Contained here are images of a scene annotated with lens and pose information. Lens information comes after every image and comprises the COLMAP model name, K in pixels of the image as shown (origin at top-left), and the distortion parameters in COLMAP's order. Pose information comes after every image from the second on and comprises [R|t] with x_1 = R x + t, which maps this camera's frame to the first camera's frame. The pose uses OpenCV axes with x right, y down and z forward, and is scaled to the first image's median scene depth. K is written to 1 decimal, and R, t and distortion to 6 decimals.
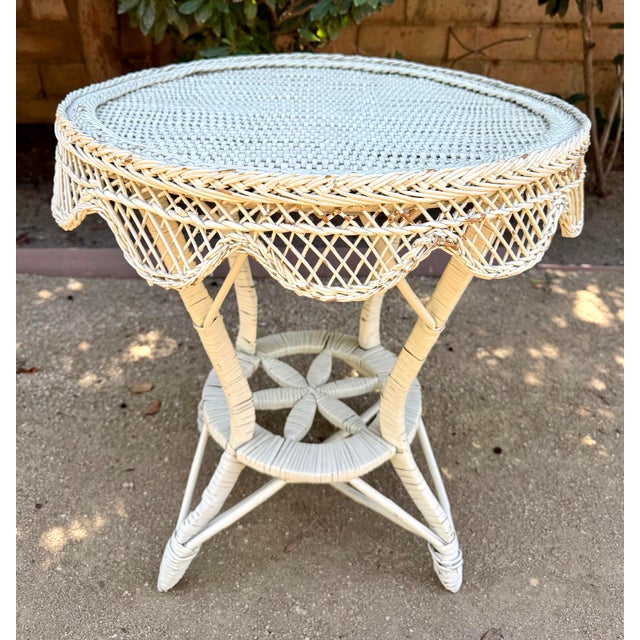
lens RADIAL K [[588.9, 0, 323.3], [0, 588.9, 252.1], [0, 0, 1]] dist [0.008669, -0.028709]
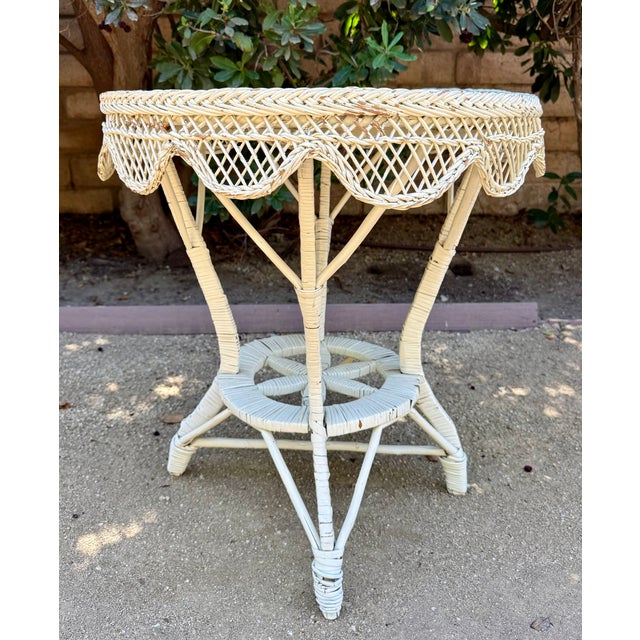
lens RADIAL K [[577.7, 0, 326.4], [0, 577.7, 282.6], [0, 0, 1]] dist [0.019606, -0.045049]
pose [[0.999938, -0.010941, 0.002271, -0.044272], [0.011157, 0.988746, -0.149184, 0.151243], [-0.000613, 0.149200, 0.988807, -0.025806]]
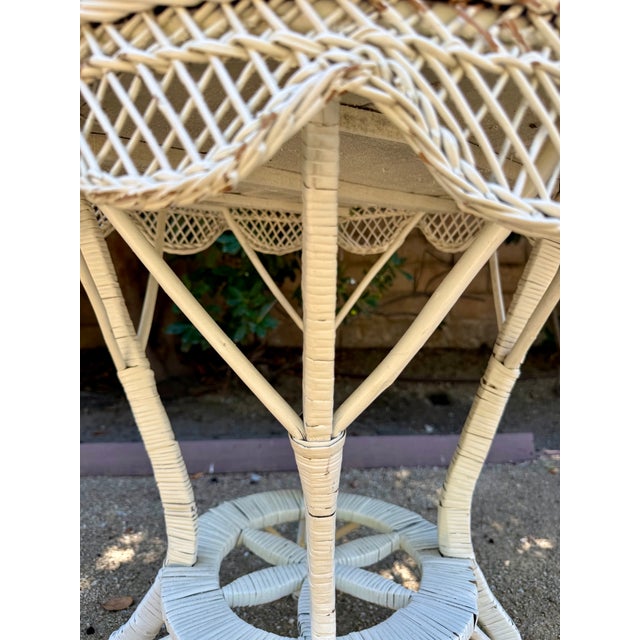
lens RADIAL K [[464.9, 0, 322.7], [0, 464.9, 313.0], [0, 0, 1]] dist [-0.031405, -0.003847]
pose [[0.998626, -0.012119, 0.050990, -0.069311], [0.029270, 0.936000, -0.350781, 0.093228], [-0.043476, 0.351792, 0.935068, 0.305596]]
